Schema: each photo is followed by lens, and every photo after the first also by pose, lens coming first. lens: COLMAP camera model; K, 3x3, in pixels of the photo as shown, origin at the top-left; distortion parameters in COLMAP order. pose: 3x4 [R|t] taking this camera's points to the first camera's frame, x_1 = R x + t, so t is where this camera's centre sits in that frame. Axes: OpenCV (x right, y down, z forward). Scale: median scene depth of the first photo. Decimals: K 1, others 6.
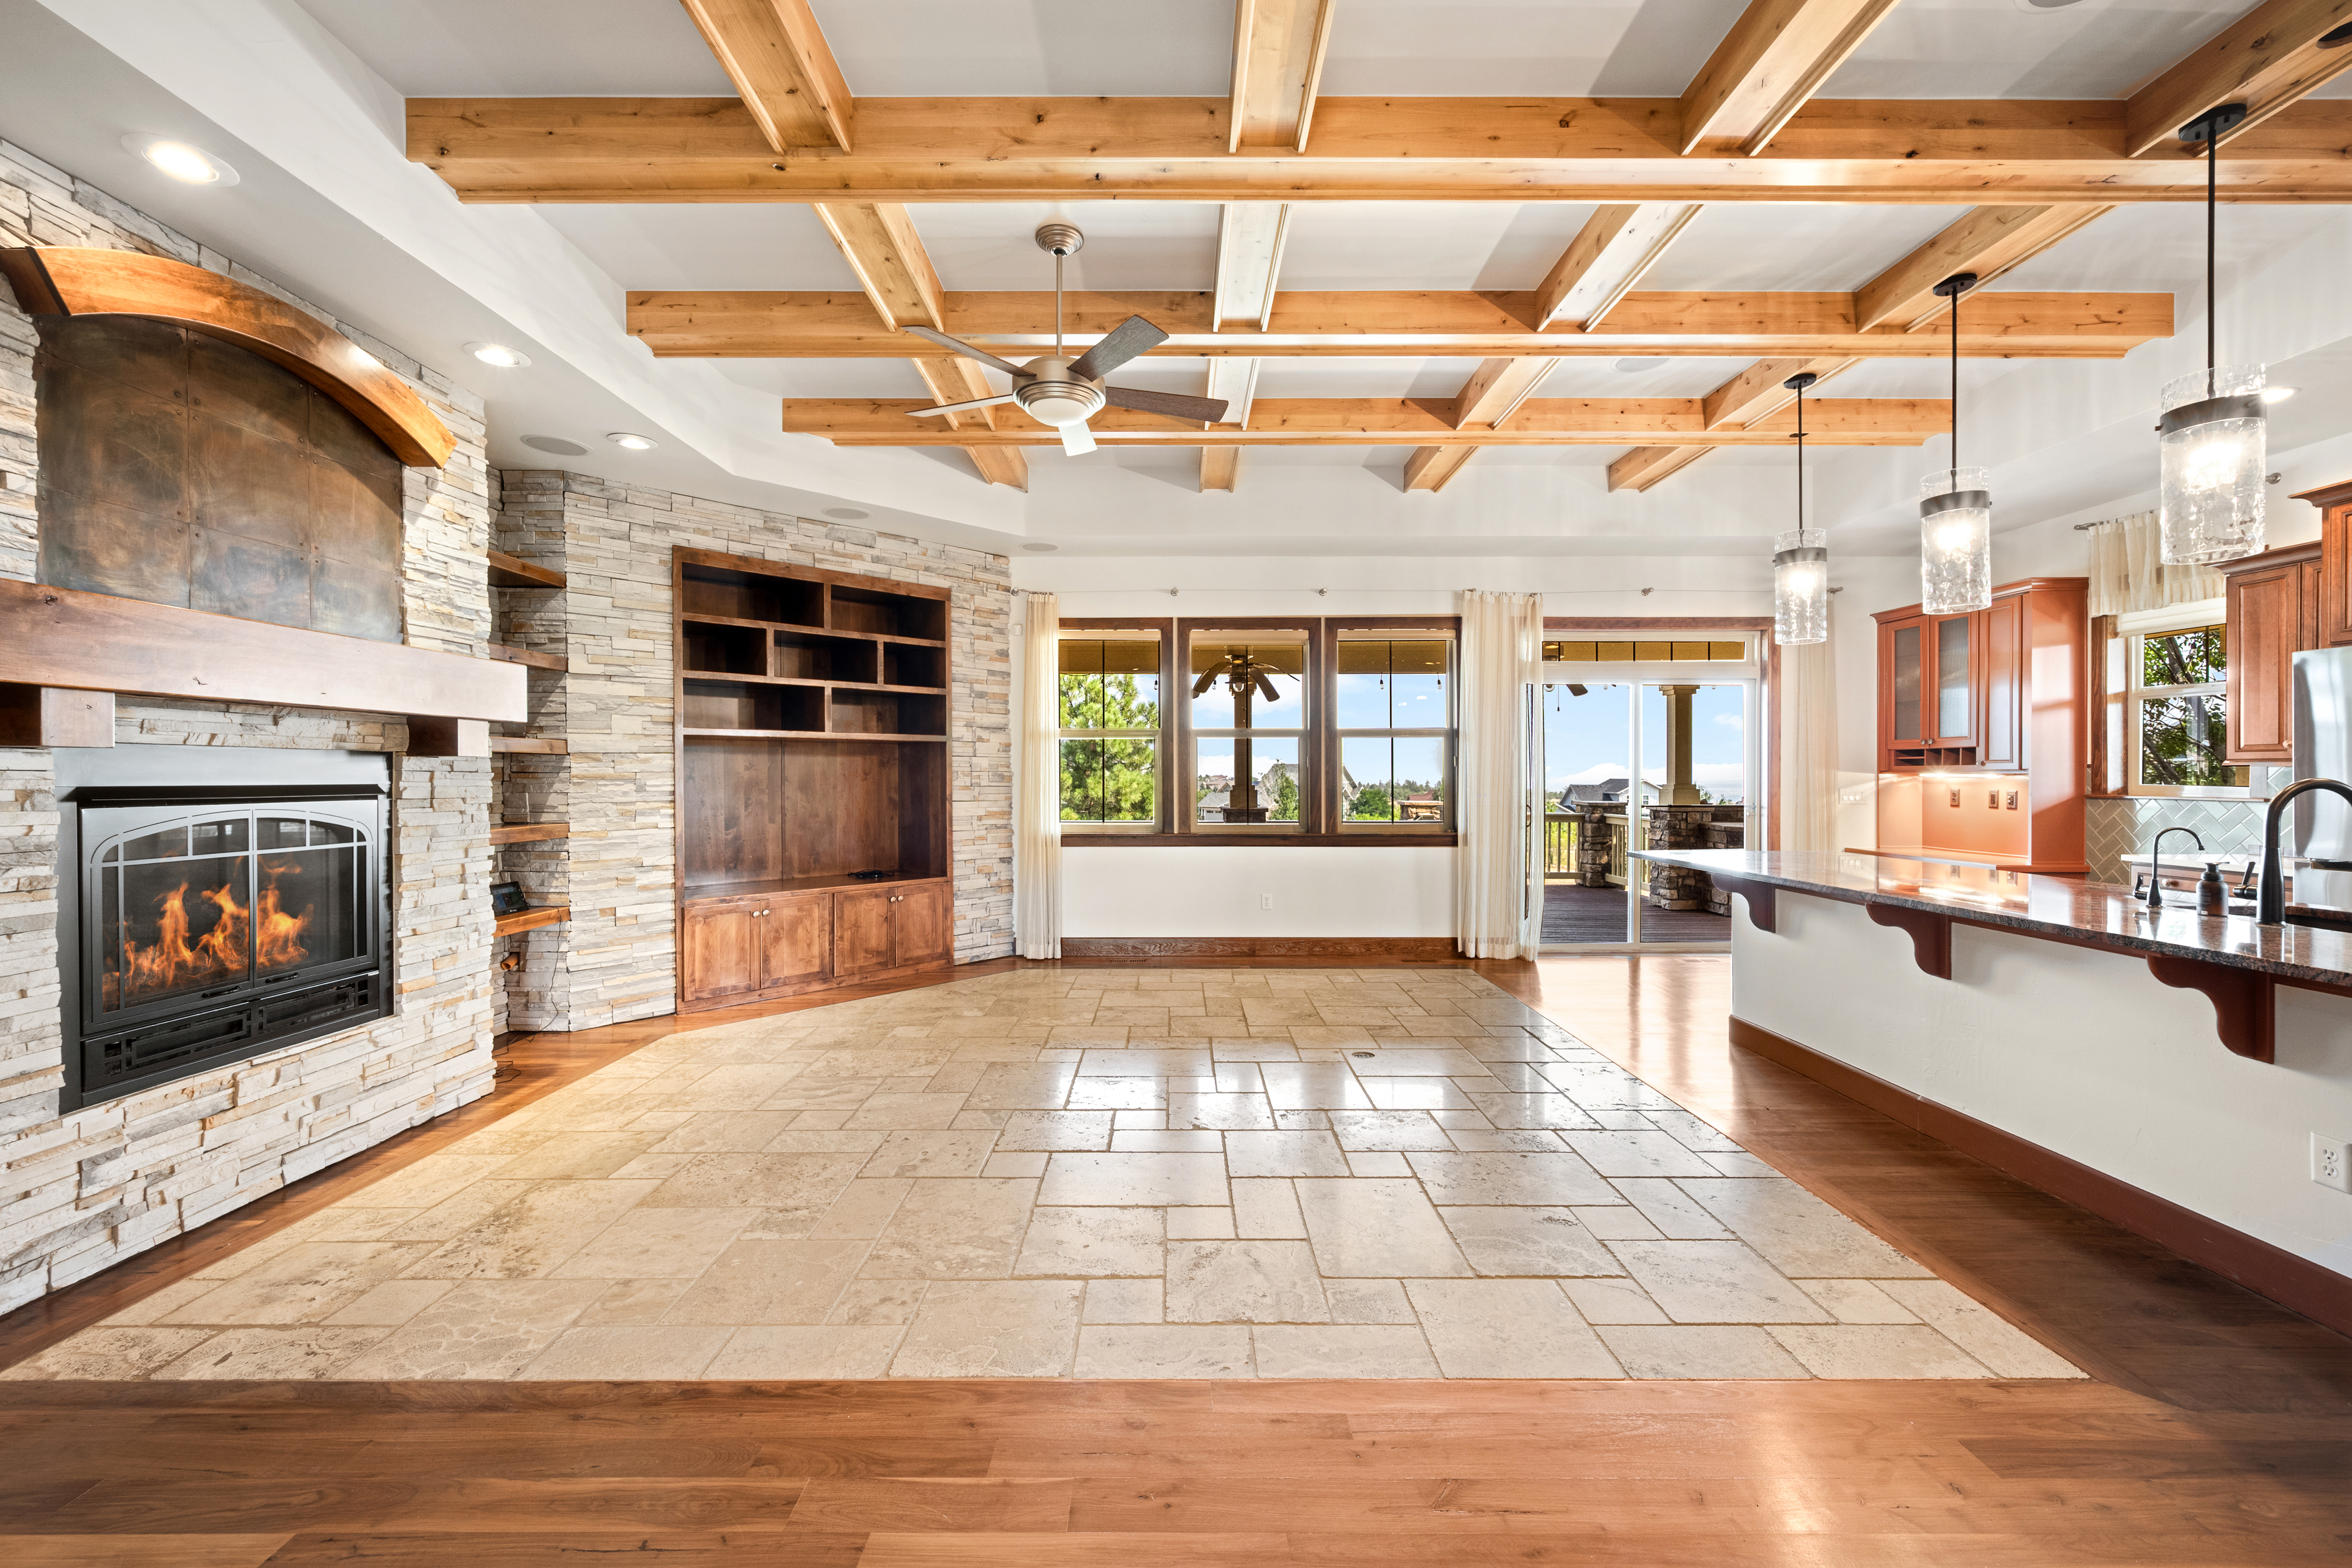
lens RADIAL K [[952.8, 0, 1175.3], [0, 952.8, 778.1], [0, 0, 1]] dist [0.000193, 0.000001]
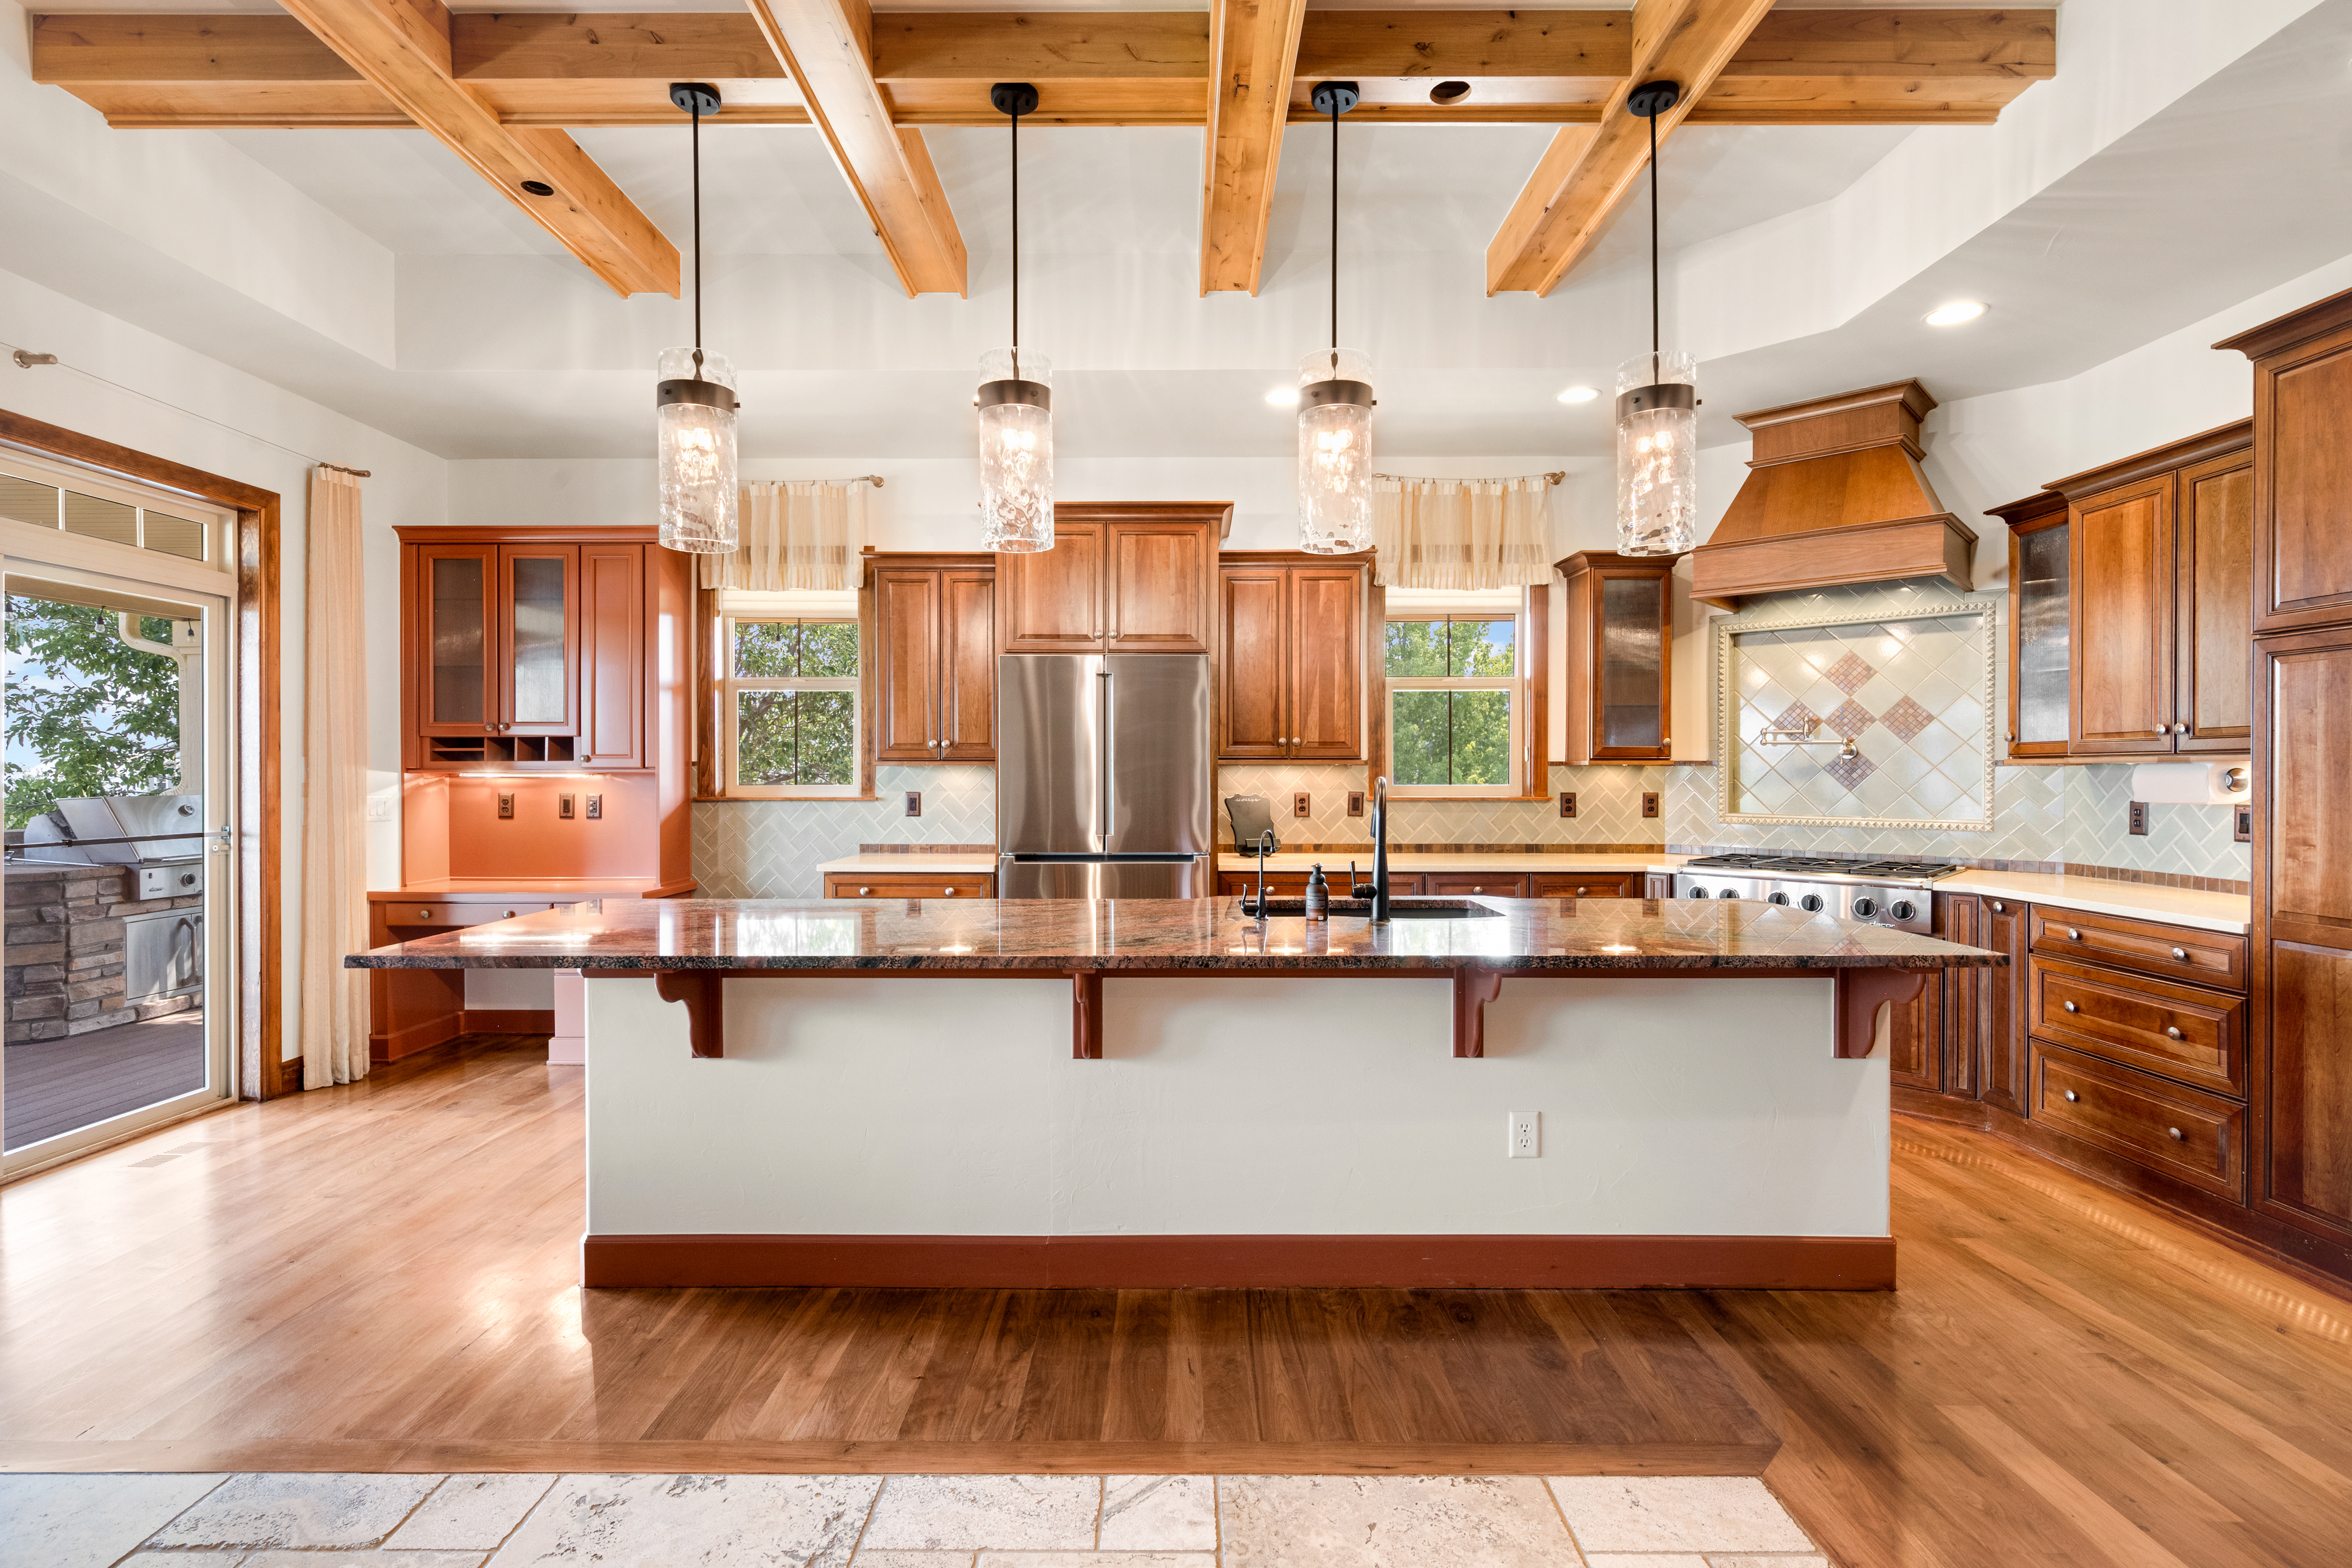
lens RADIAL K [[1085.3, 0, 1173.4], [0, 1085.3, 776.7], [0, 0, 1]] dist [-0.002410, 0.001353]
pose [[0.005214, -0.004498, 0.999976, -0.005003], [0.005042, 0.999977, 0.004471, -0.003118], [-0.999974, 0.005018, 0.005237, 0.571789]]
